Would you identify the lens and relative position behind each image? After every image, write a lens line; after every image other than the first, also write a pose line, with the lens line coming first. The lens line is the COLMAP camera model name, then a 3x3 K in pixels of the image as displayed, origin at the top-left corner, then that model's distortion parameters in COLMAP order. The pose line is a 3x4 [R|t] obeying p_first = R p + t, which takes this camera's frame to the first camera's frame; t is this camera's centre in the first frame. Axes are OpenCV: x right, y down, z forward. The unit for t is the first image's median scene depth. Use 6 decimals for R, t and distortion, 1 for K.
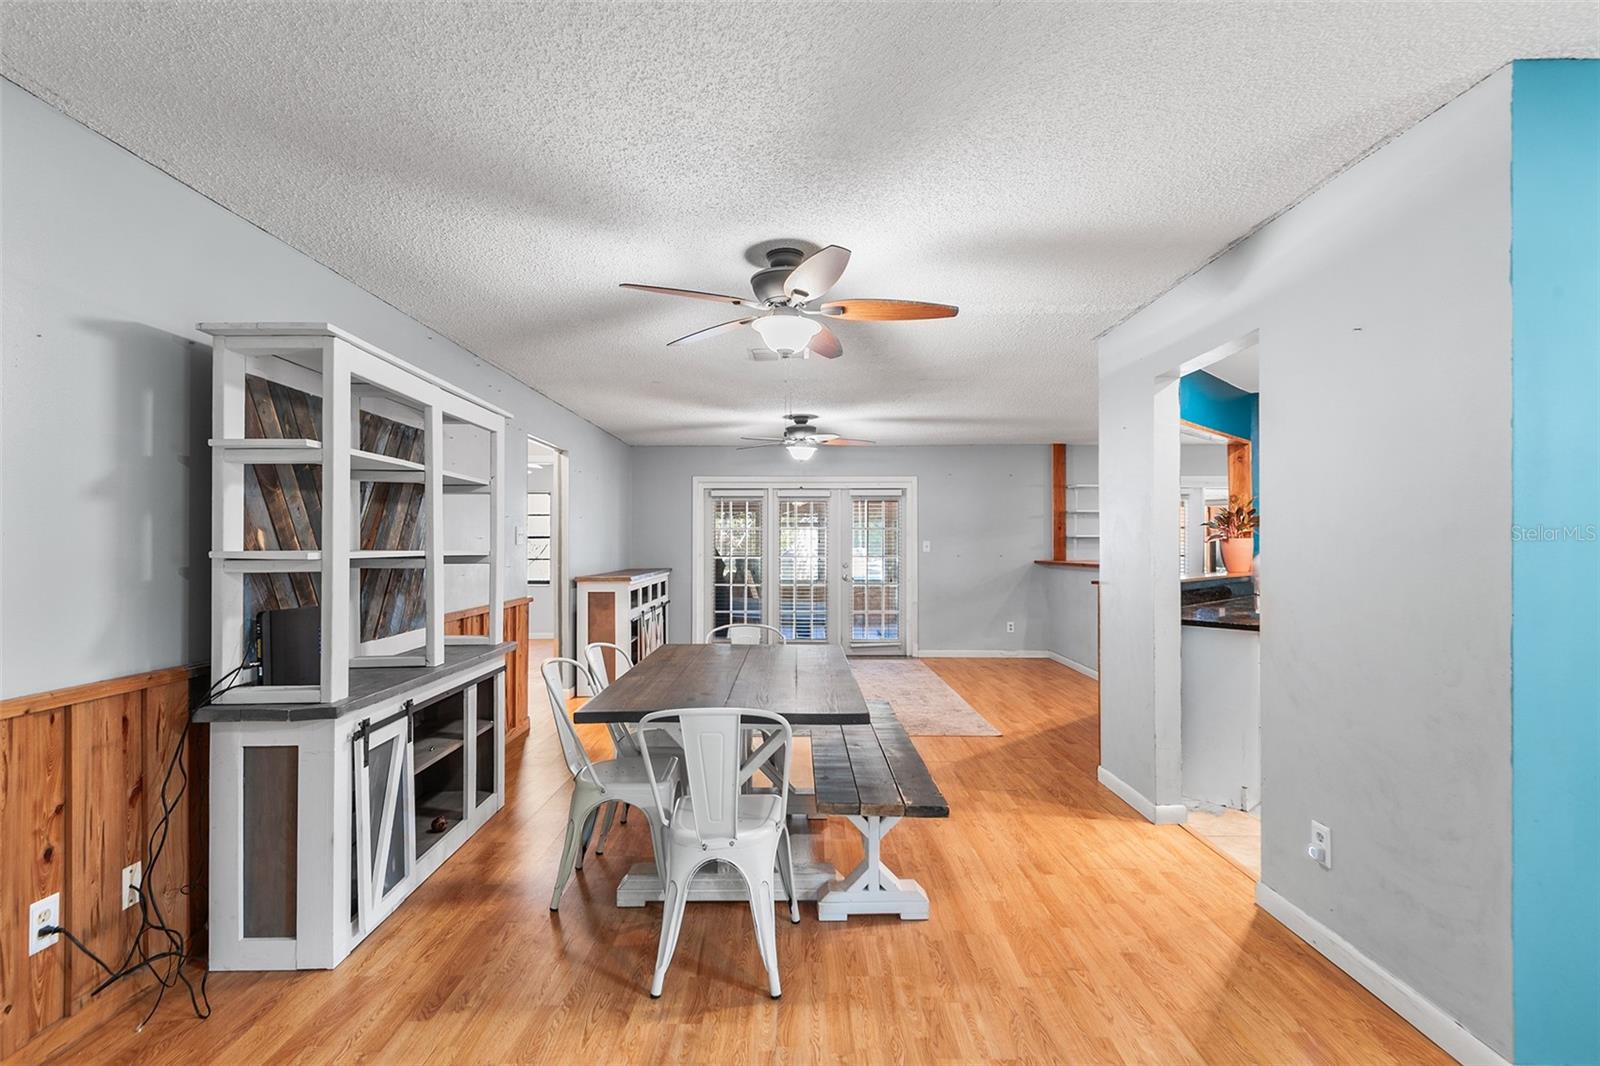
lens RADIAL K [[734.1, 0, 793.5], [0, 734.1, 539.7], [0, 0, 1]] dist [0.036718, -0.018455]
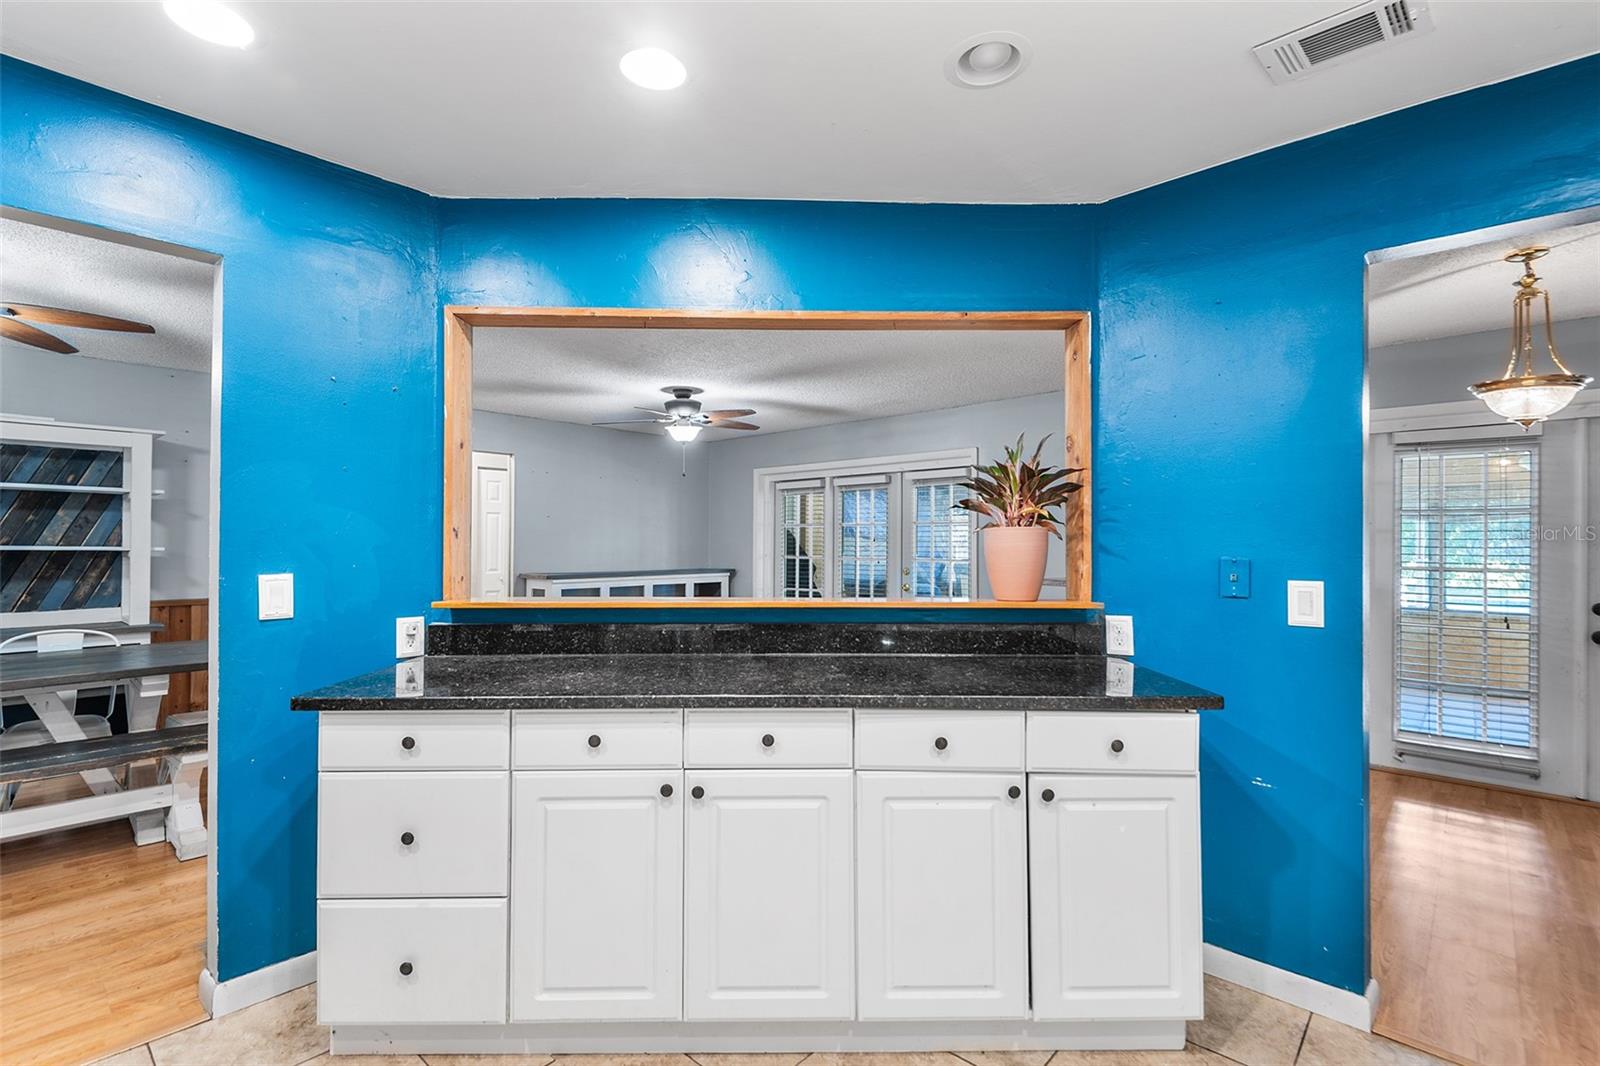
lens RADIAL K [[735.8, 0, 794.4], [0, 735.8, 538.2], [0, 0, 1]] dist [0.039620, -0.025976]
pose [[0.736525, -0.001920, -0.676408, 1.650195], [0.000886, 0.999998, -0.001874, 0.005798], [0.676410, 0.000781, 0.736525, 1.144210]]
